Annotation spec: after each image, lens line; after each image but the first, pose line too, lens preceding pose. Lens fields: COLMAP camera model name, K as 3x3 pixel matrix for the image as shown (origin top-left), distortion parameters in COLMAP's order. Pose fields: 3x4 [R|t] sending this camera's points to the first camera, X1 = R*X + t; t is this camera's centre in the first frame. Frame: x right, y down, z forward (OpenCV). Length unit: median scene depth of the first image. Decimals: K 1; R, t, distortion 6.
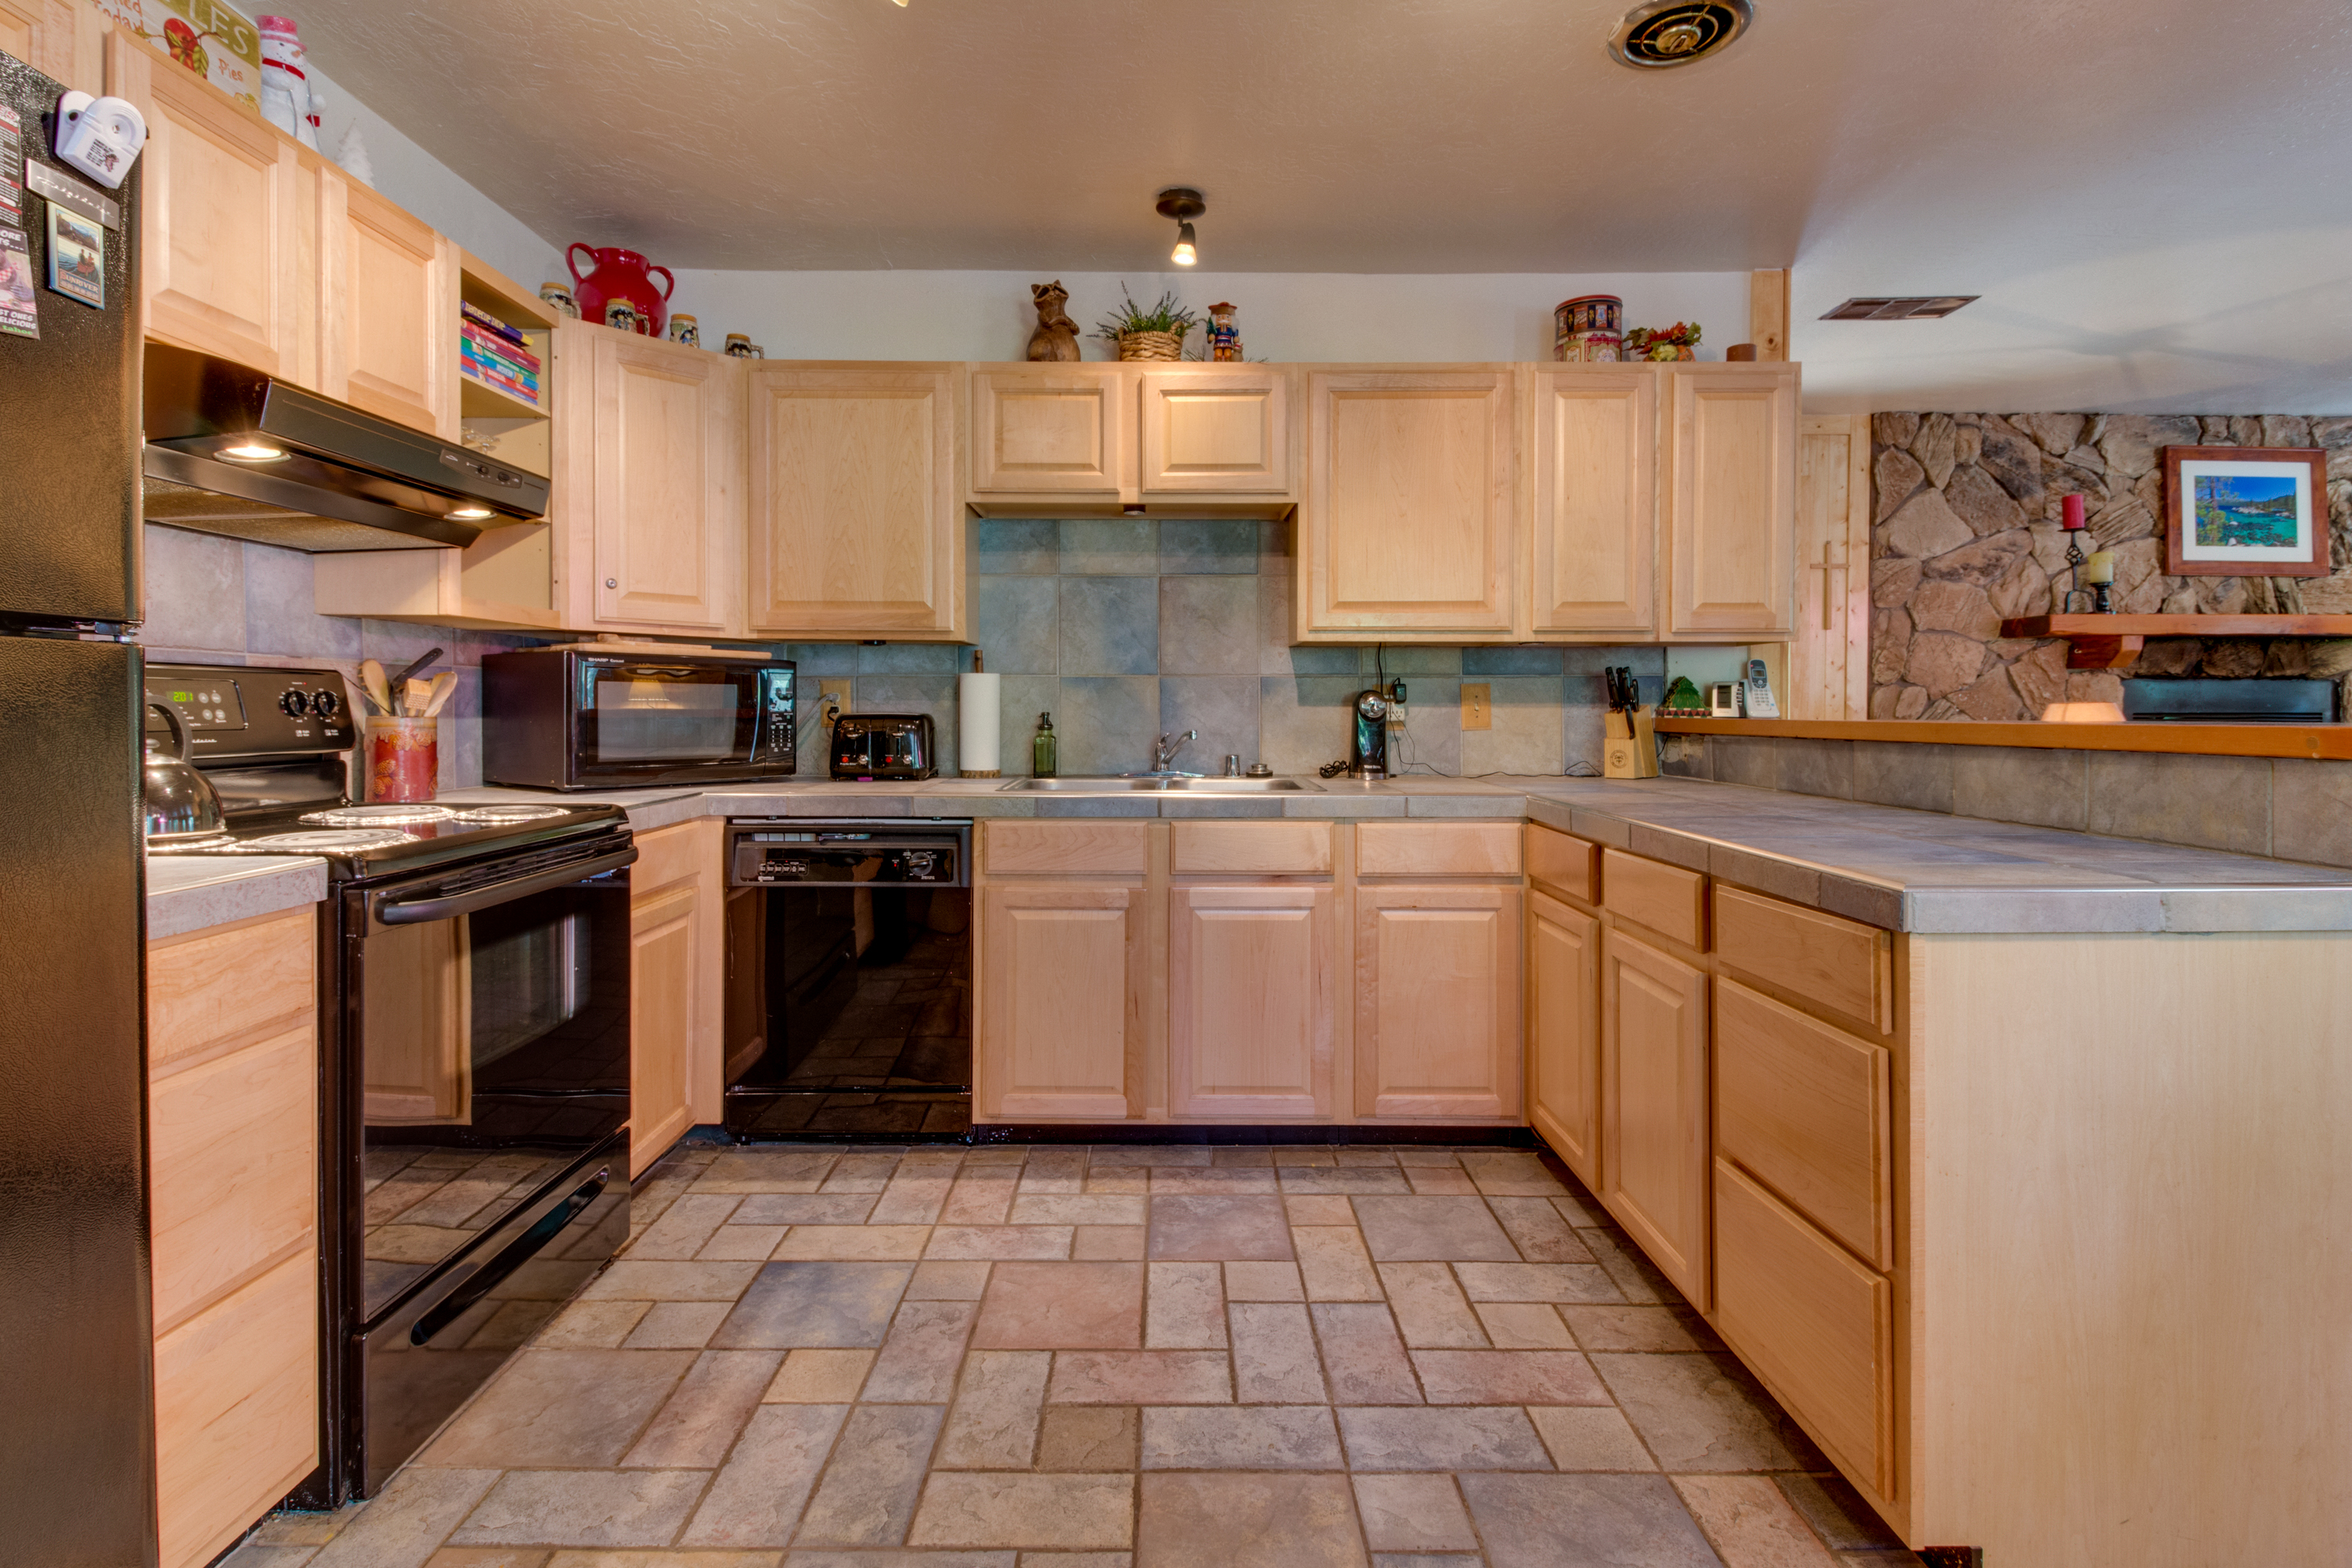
lens RADIAL K [[1102.6, 0, 1171.8], [0, 1102.6, 713.3], [0, 0, 1]] dist [0.027691, -0.014599]
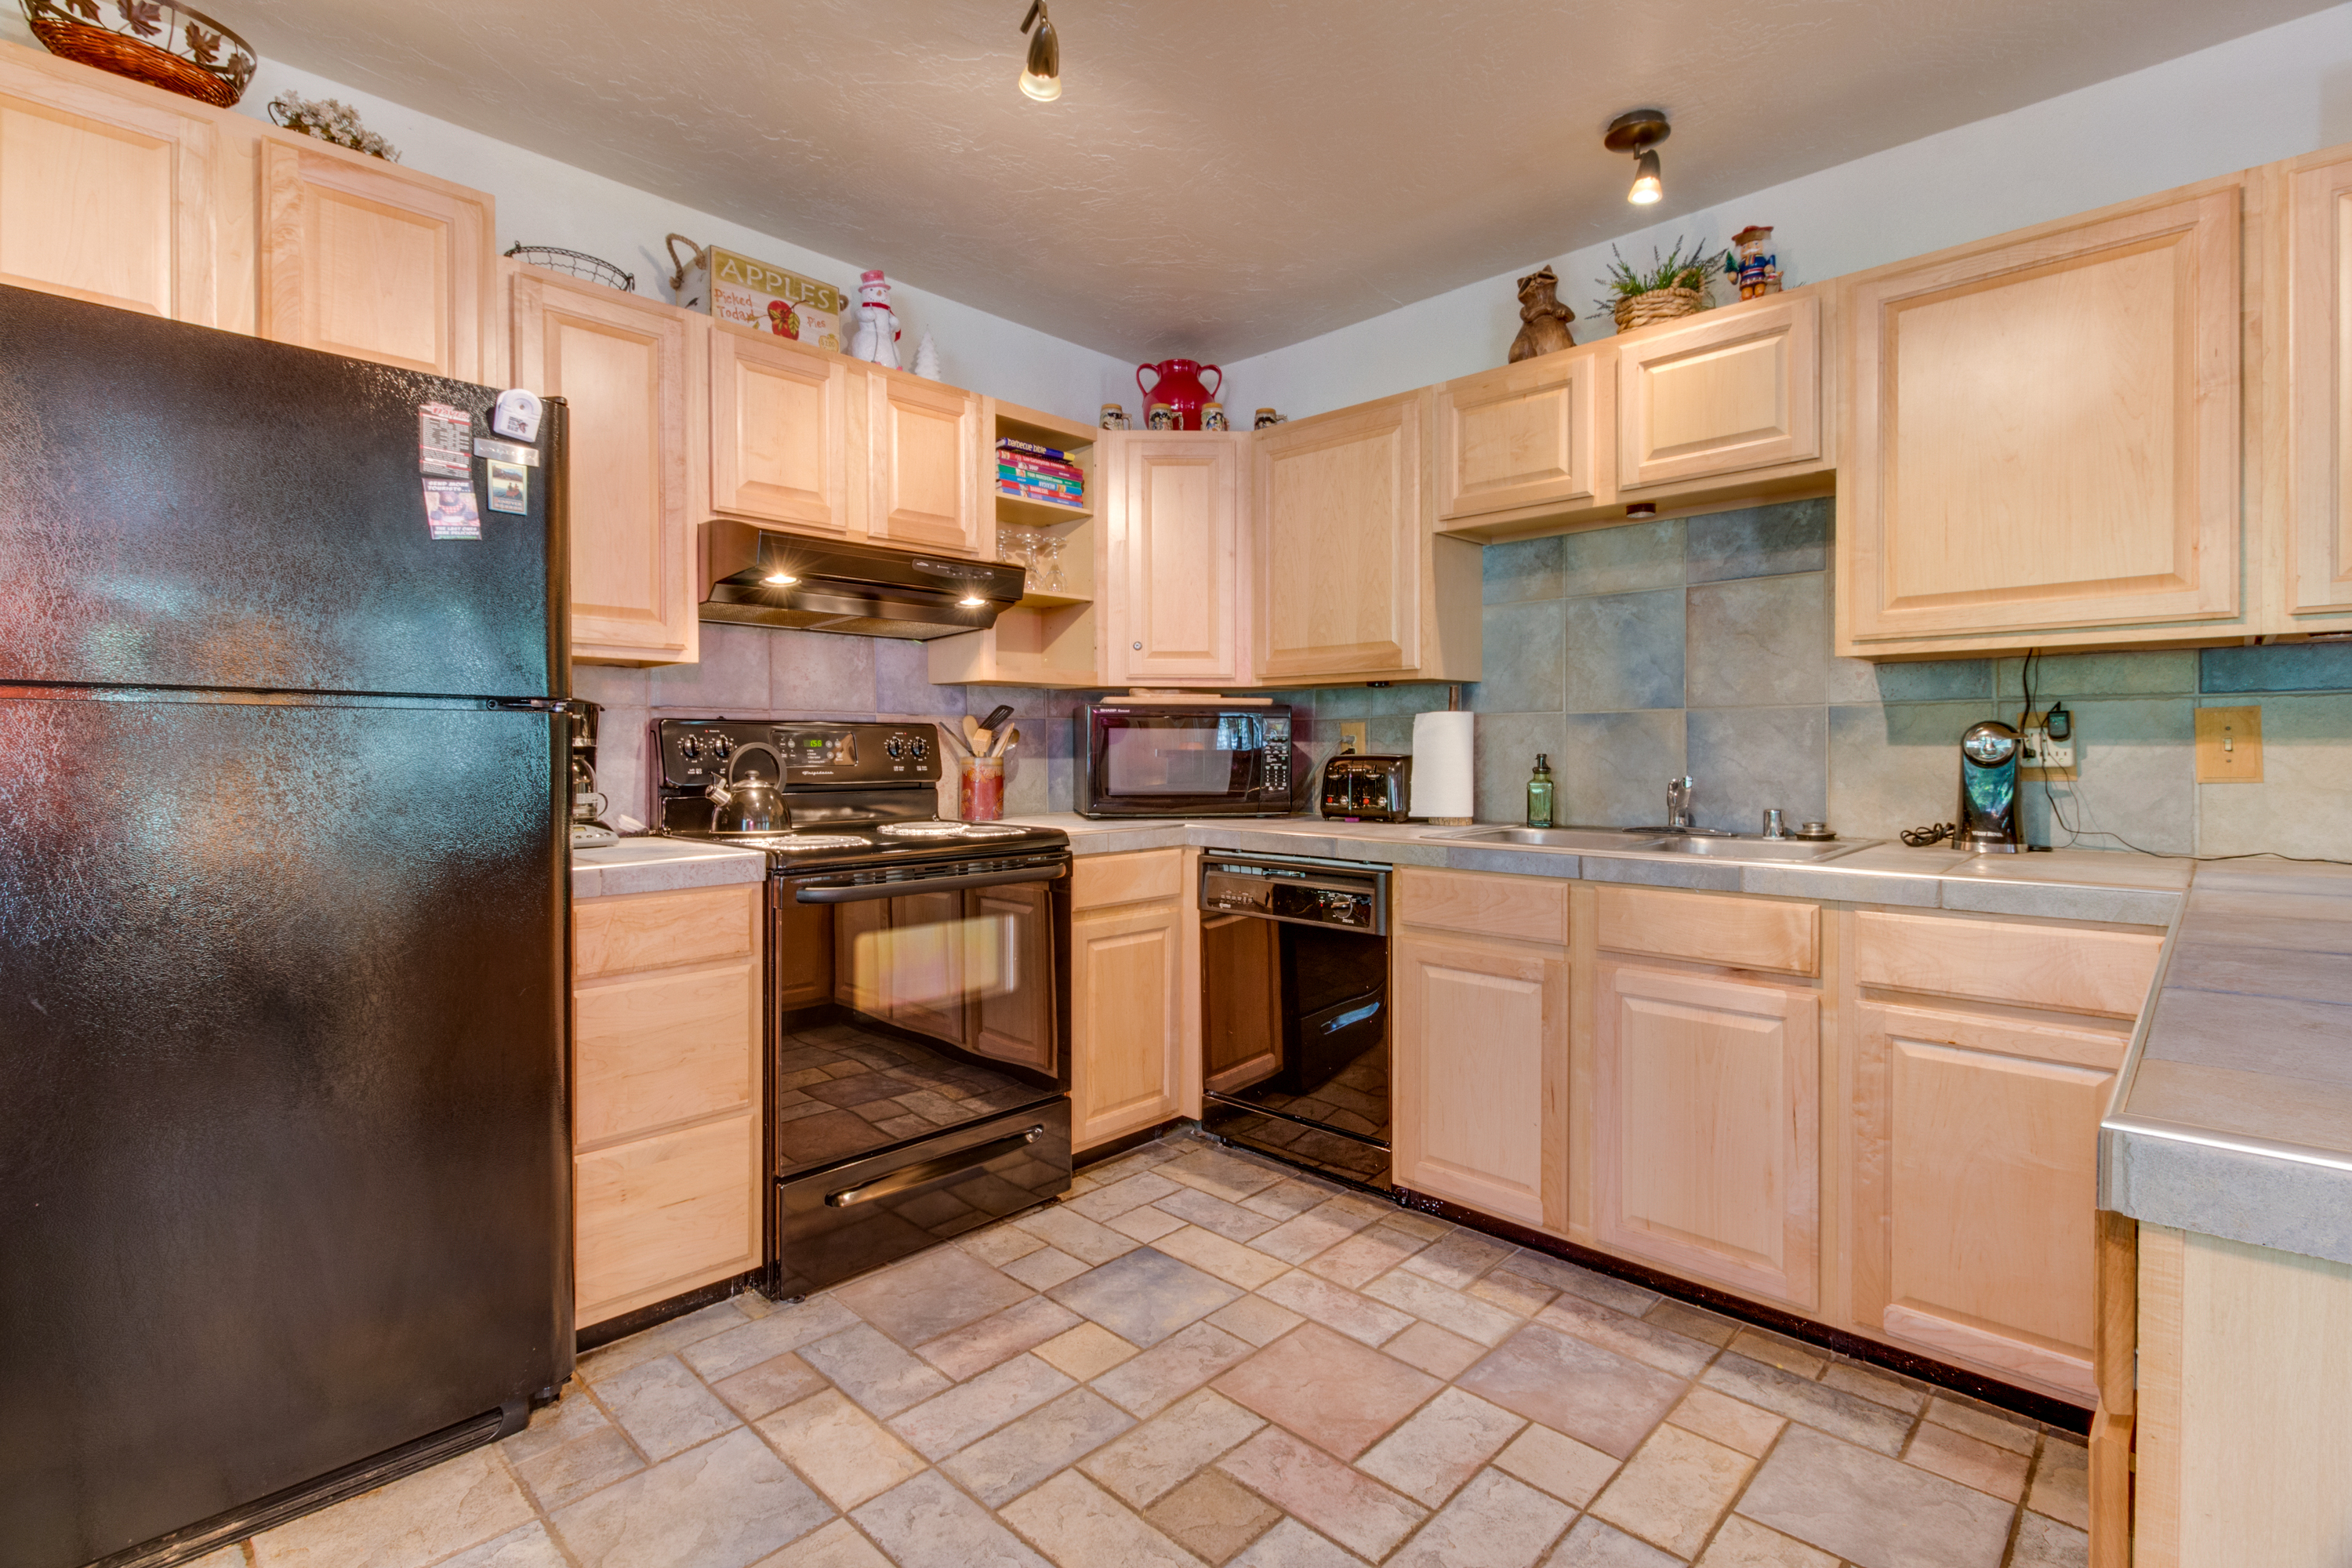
lens RADIAL K [[1094.6, 0, 1167.8], [0, 1094.6, 757.3], [0, 0, 1]] dist [0.021344, -0.013432]
pose [[0.714081, 0.001795, -0.700061, 0.344812], [-0.000967, 0.999998, 0.001577, 0.000865], [0.700063, -0.000448, 0.714081, 0.185028]]
